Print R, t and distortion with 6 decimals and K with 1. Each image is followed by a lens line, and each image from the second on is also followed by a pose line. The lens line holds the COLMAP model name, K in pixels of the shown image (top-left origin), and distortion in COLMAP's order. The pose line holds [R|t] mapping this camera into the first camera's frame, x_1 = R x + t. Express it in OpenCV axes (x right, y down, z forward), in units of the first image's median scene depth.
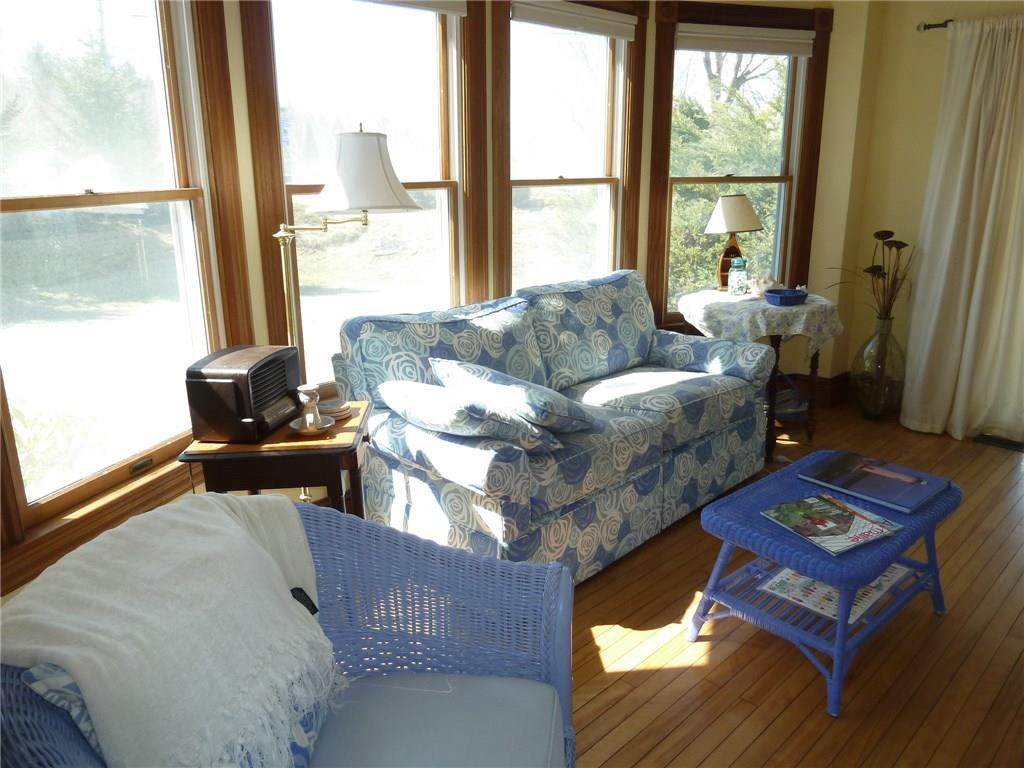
lens RADIAL K [[773.0, 0, 516.8], [0, 773.0, 379.4], [0, 0, 1]] dist [-0.018723, 0.004947]
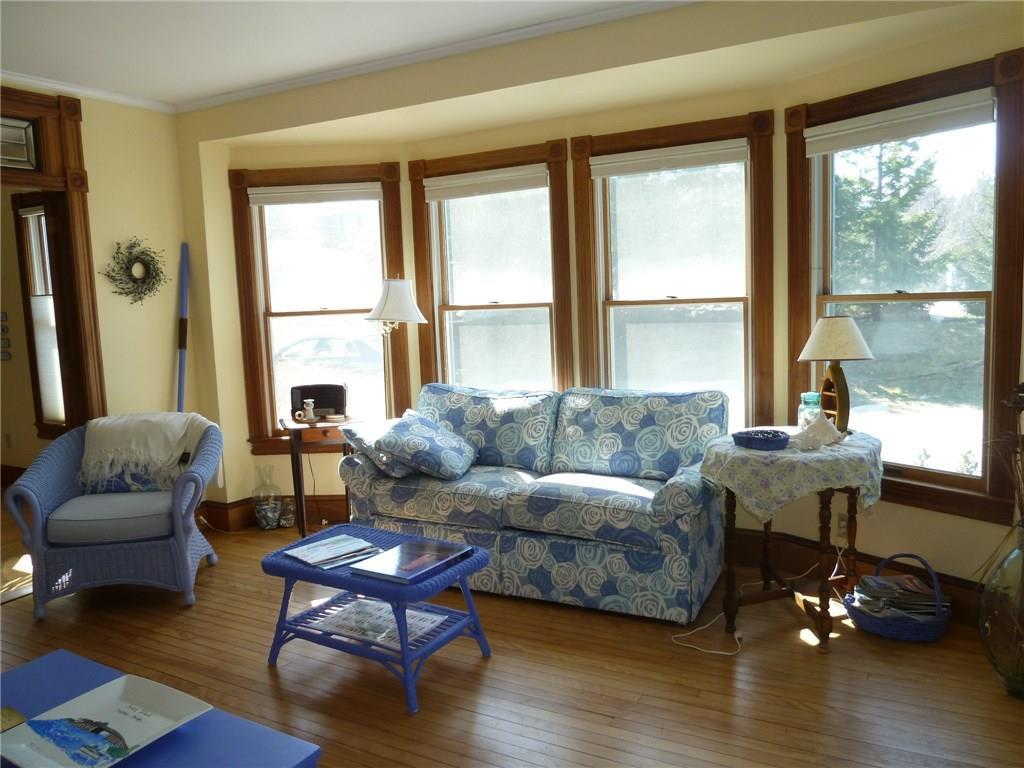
lens RADIAL K [[773.0, 0, 516.8], [0, 773.0, 379.4], [0, 0, 1]] dist [-0.018723, 0.004947]
pose [[0.262511, 0.104983, -0.959201, 1.192982], [-0.216415, 0.975145, 0.047500, -0.171374], [0.940347, 0.195116, 0.278707, 0.572149]]
